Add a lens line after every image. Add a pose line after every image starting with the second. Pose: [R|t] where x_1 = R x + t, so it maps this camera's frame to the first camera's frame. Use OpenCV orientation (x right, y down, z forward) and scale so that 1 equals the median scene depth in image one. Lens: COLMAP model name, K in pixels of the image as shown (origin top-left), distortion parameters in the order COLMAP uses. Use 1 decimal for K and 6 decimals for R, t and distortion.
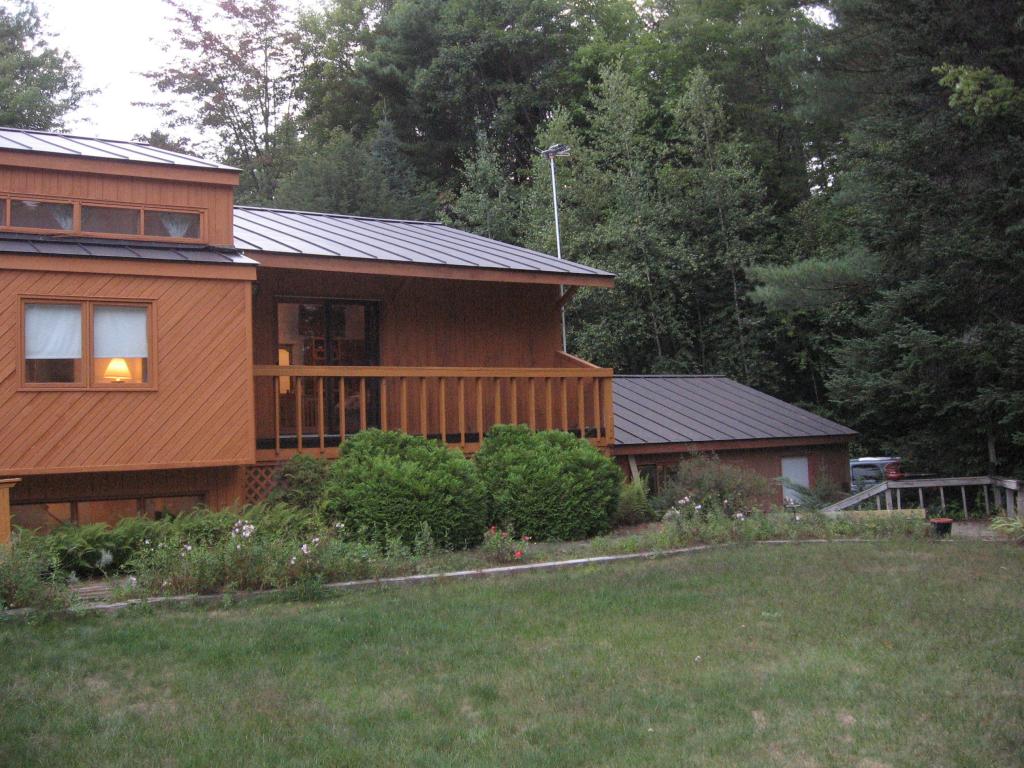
lens RADIAL K [[1065.1, 0, 511.7], [0, 1065.1, 373.9], [0, 0, 1]] dist [-0.117382, 0.000000]
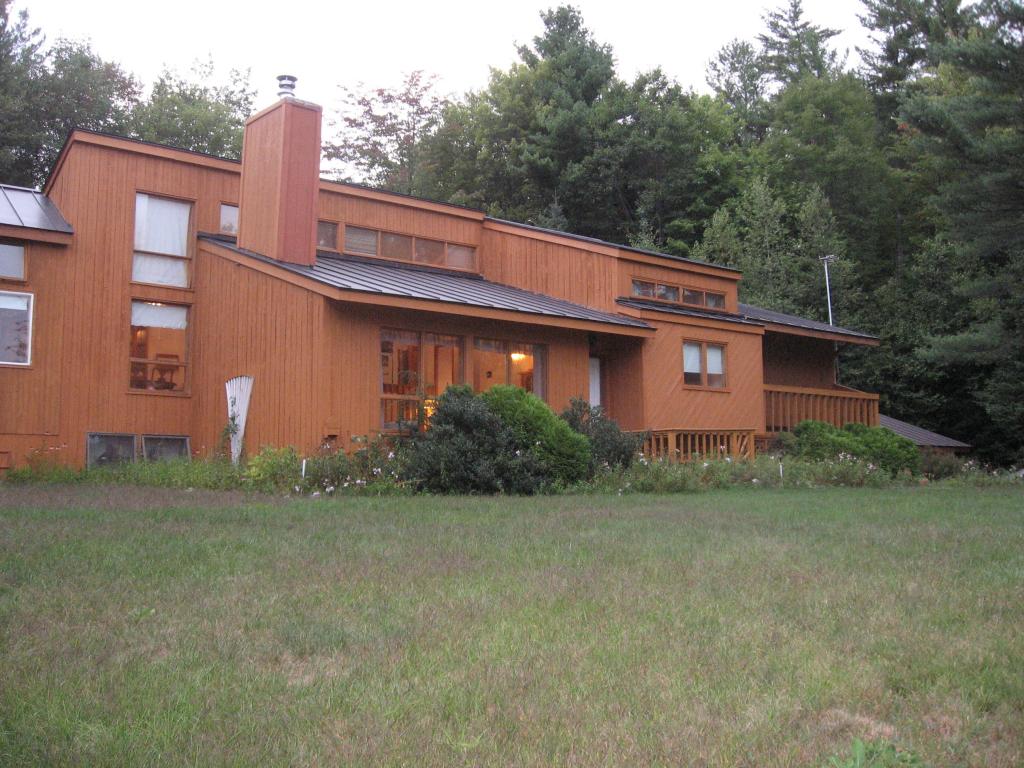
lens RADIAL K [[1065.1, 0, 516.7], [0, 1065.1, 379.4], [0, 0, 1]] dist [-0.117382, 0.000000]
pose [[0.993559, 0.037428, 0.106952, -0.694668], [-0.033005, 0.998537, -0.042834, 0.065034], [-0.108399, 0.039028, 0.993341, -0.606829]]
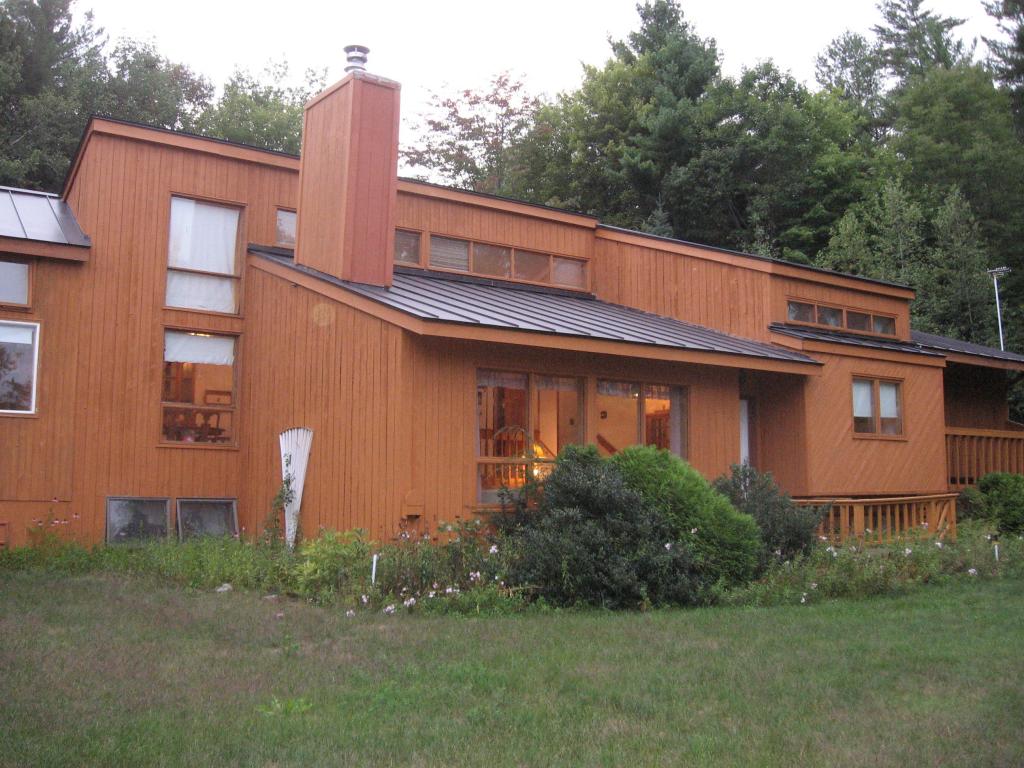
lens RADIAL K [[1065.1, 0, 515.2], [0, 1065.1, 378.5], [0, 0, 1]] dist [-0.117382, 0.000000]
pose [[0.998850, 0.039085, 0.027786, -0.711826], [-0.037642, 0.998006, -0.050657, 0.018356], [-0.029710, 0.049553, 0.998330, -0.338887]]
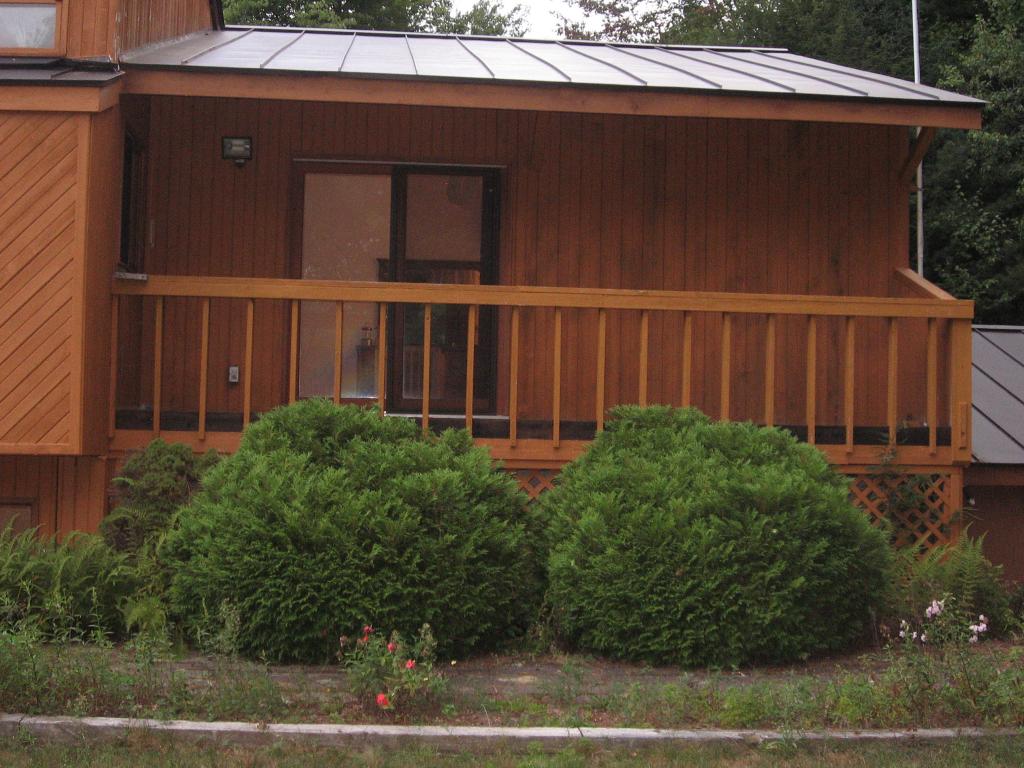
lens RADIAL K [[1427.6, 0, 512.0], [0, 1427.6, 387.7], [0, 0, 1]] dist [-0.096686, 0.000000]
pose [[0.877204, 0.036358, -0.478739, 0.237613], [-0.022306, 0.999138, 0.035007, 0.017339], [0.479599, -0.020029, 0.877259, 0.390975]]
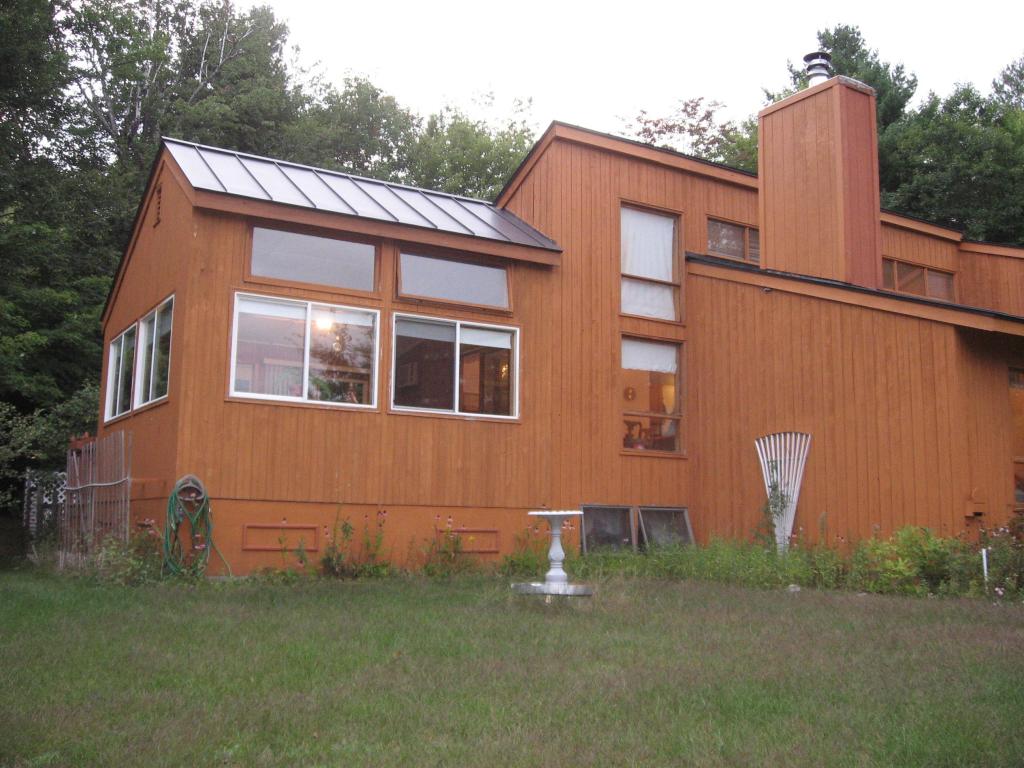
lens RADIAL K [[1065.1, 0, 510.2], [0, 1065.1, 379.7], [0, 0, 1]] dist [-0.117382, 0.000000]
pose [[0.997885, 0.036311, -0.053921, -1.058609], [-0.040677, 0.995784, -0.082217, 0.060306], [0.050708, 0.084236, 0.995155, -0.333415]]
